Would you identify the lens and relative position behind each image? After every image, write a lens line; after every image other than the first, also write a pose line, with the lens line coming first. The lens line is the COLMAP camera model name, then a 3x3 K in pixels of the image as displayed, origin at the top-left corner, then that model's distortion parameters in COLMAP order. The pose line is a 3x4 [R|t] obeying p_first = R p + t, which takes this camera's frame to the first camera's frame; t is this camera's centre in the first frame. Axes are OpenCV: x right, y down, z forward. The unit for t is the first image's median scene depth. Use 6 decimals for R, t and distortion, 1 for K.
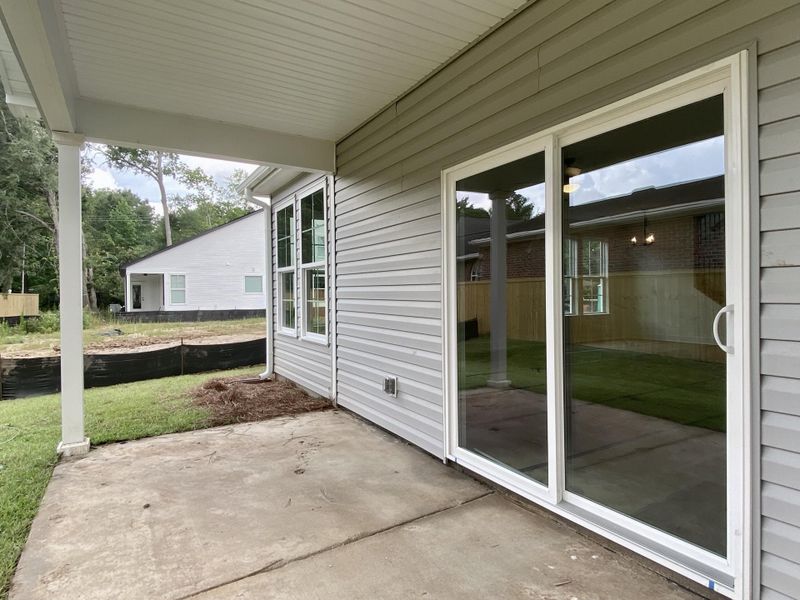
lens RADIAL K [[473.1, 0, 401.9], [0, 473.1, 298.1], [0, 0, 1]] dist [0.031528, -0.007377]
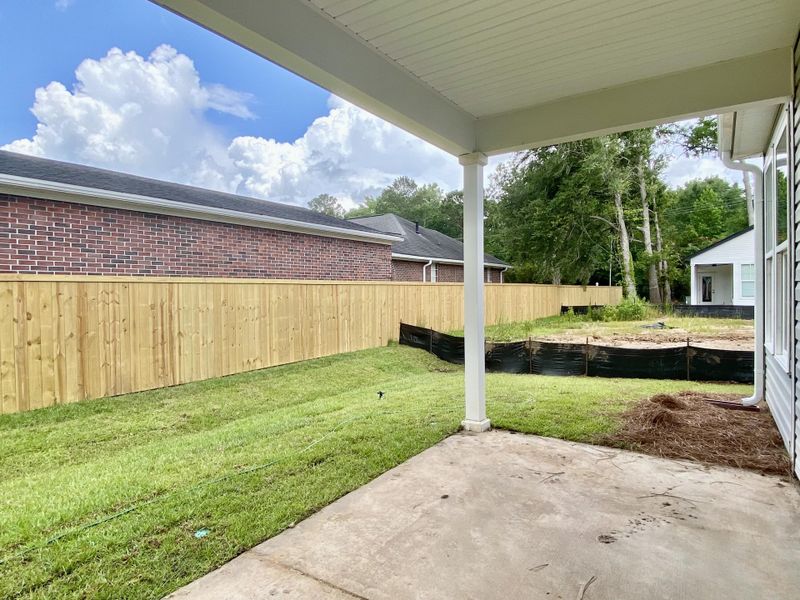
lens RADIAL K [[473.1, 0, 399.5], [0, 473.1, 296.1], [0, 0, 1]] dist [0.031528, -0.007377]
pose [[0.422675, 0.017818, -0.906106, 0.254283], [-0.004928, 0.999837, 0.017362, -0.015811], [0.906268, -0.002873, 0.422694, 0.331649]]
